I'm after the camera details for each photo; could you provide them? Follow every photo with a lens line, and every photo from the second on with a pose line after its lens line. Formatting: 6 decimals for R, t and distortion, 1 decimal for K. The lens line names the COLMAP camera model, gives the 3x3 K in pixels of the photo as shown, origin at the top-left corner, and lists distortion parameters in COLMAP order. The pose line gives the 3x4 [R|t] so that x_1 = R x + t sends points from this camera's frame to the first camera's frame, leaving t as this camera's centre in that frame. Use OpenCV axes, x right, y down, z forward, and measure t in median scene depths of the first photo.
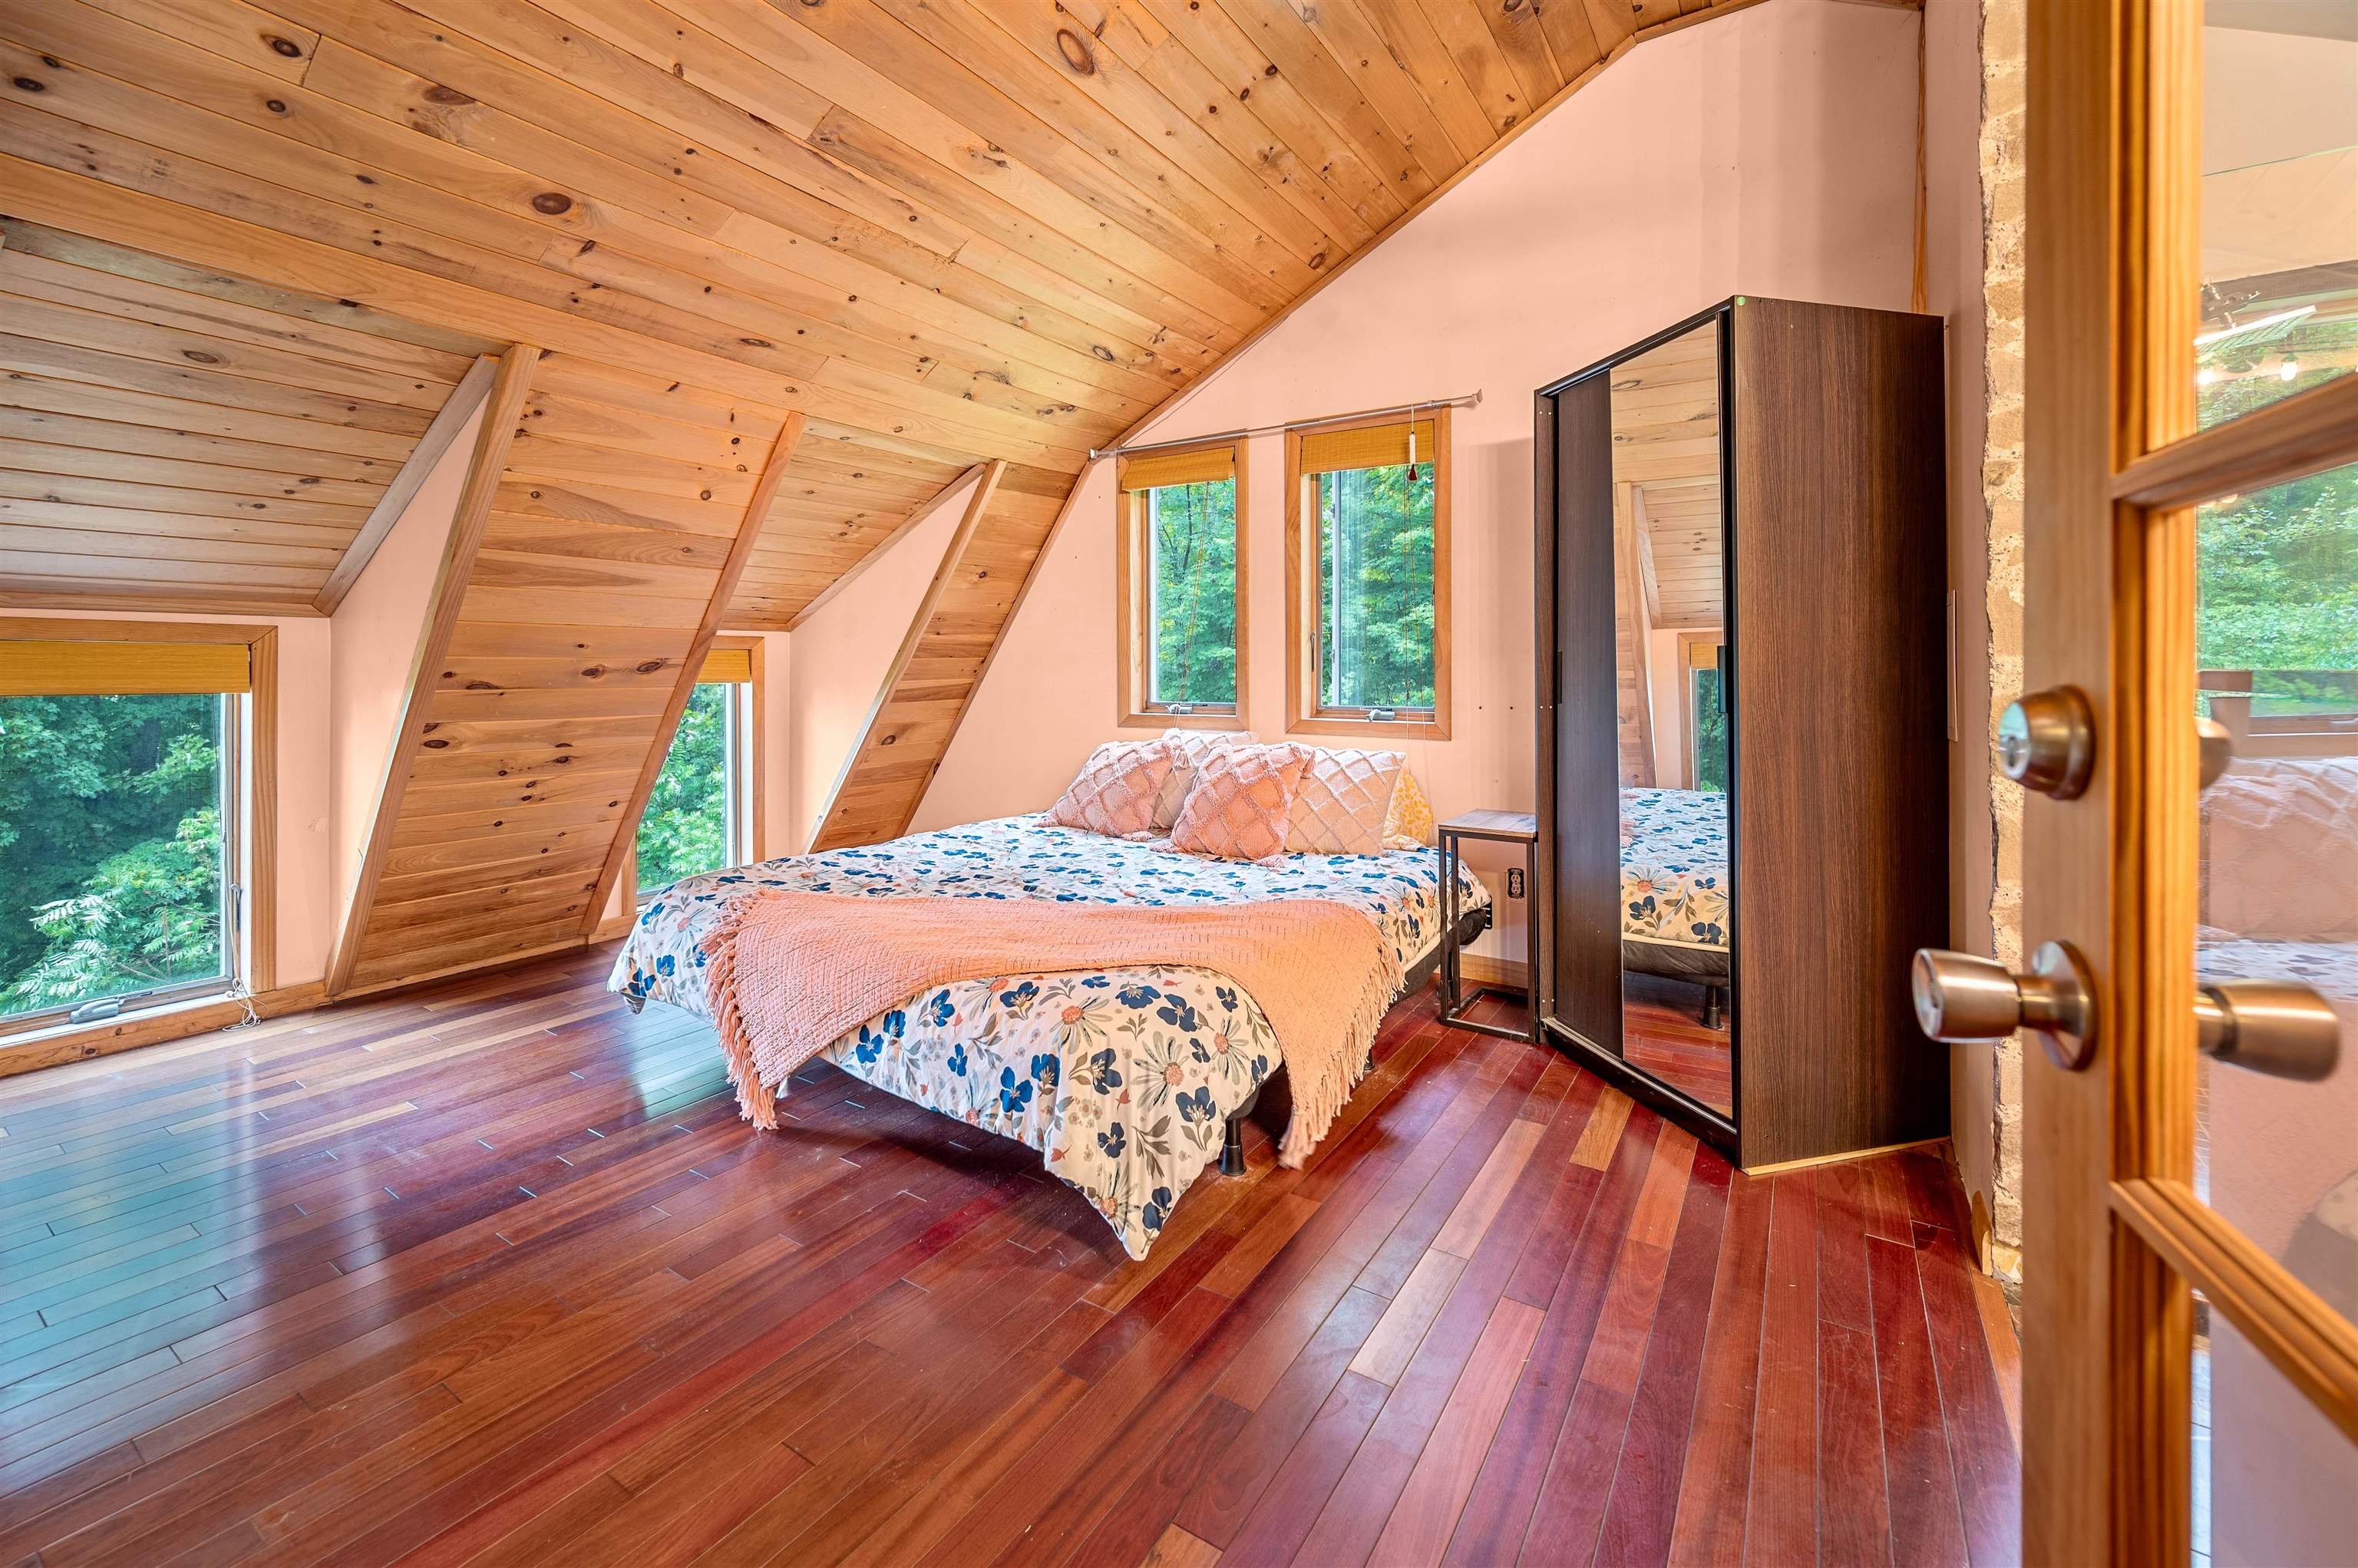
lens RADIAL K [[940.3, 0, 1195.1], [0, 940.3, 675.3], [0, 0, 1]] dist [-0.001587, 0.000120]
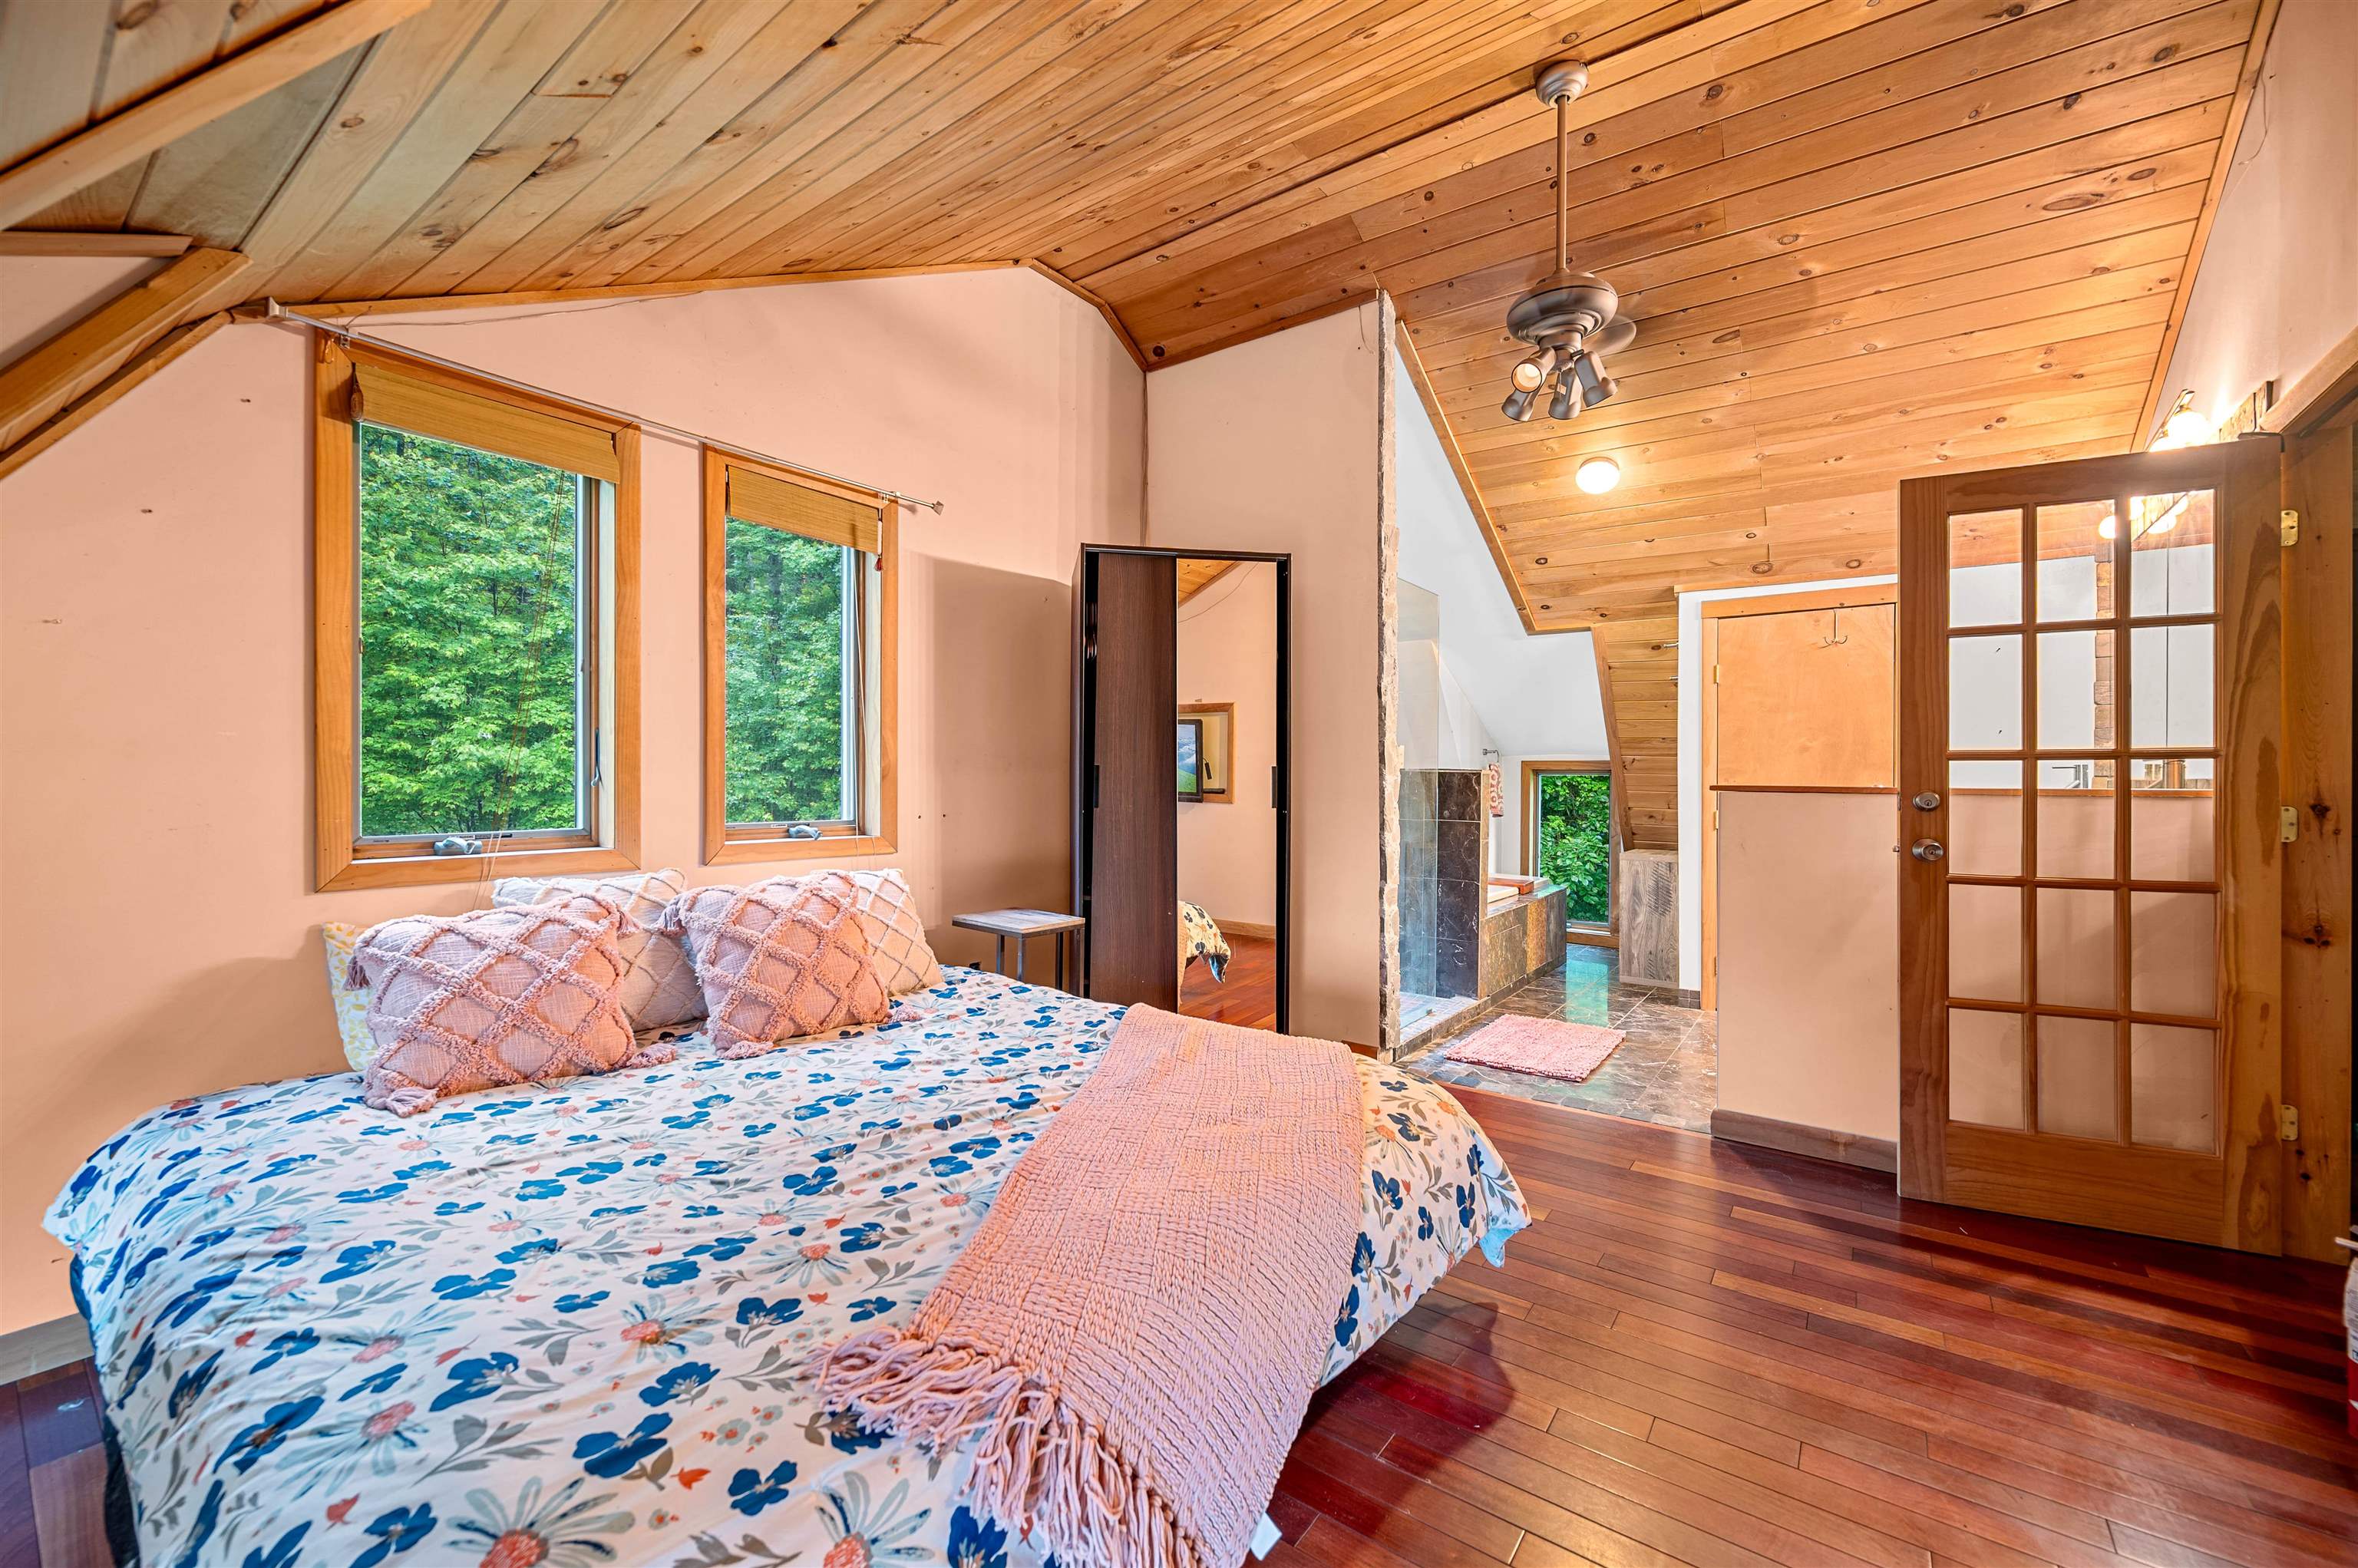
lens RADIAL K [[940.3, 0, 1173.1], [0, 940.3, 767.1], [0, 0, 1]] dist [-0.001587, 0.000120]
pose [[0.078910, 0.005262, 0.996868, -0.601053], [-0.009829, 0.999942, -0.004500, -0.015802], [-0.996833, -0.009443, 0.078958, 0.591430]]
